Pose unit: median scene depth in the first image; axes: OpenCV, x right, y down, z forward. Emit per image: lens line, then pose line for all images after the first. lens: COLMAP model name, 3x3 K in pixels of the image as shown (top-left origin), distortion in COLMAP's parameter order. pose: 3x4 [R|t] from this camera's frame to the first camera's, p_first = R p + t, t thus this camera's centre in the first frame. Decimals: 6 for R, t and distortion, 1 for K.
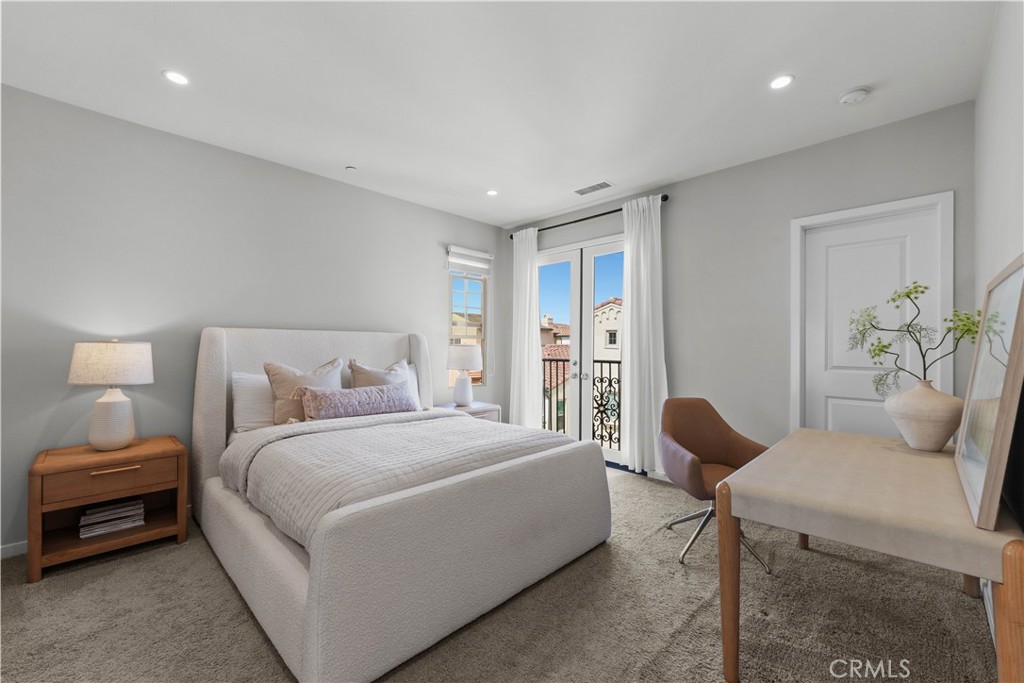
lens RADIAL K [[417.7, 0, 514.2], [0, 417.7, 343.4], [0, 0, 1]] dist [-0.020666, -0.000518]
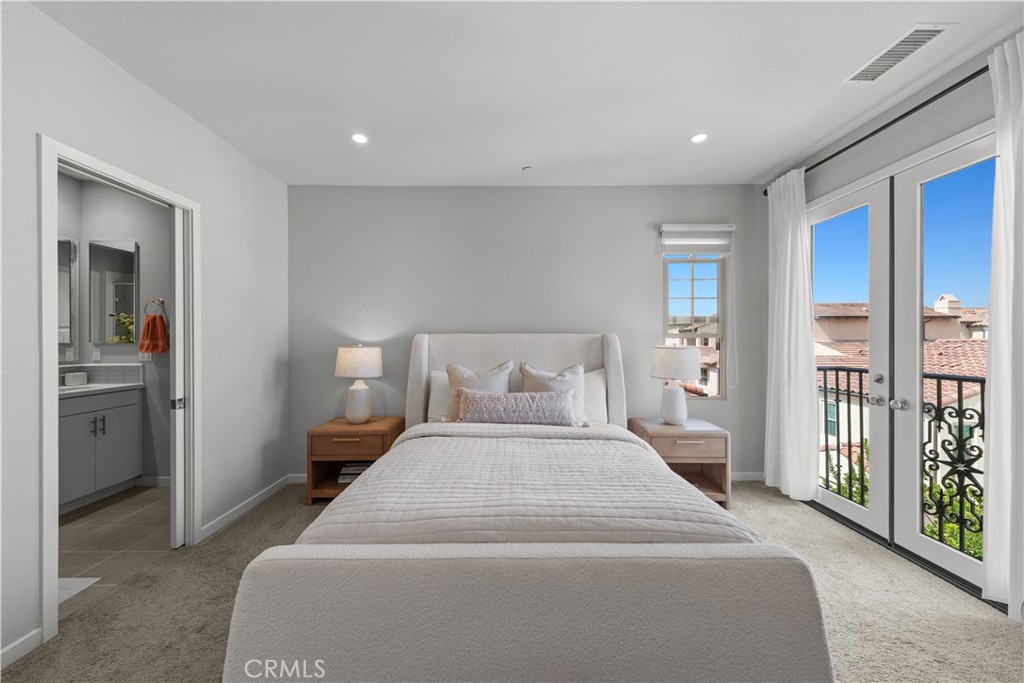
lens RADIAL K [[376.1, 0, 508.8], [0, 376.1, 338.8], [0, 0, 1]] dist [0.001276, -0.001361]
pose [[0.693712, -0.008077, -0.720207, 0.181780], [0.008466, 0.999959, -0.003060, -0.011771], [0.720203, -0.003974, 0.693752, 0.295810]]
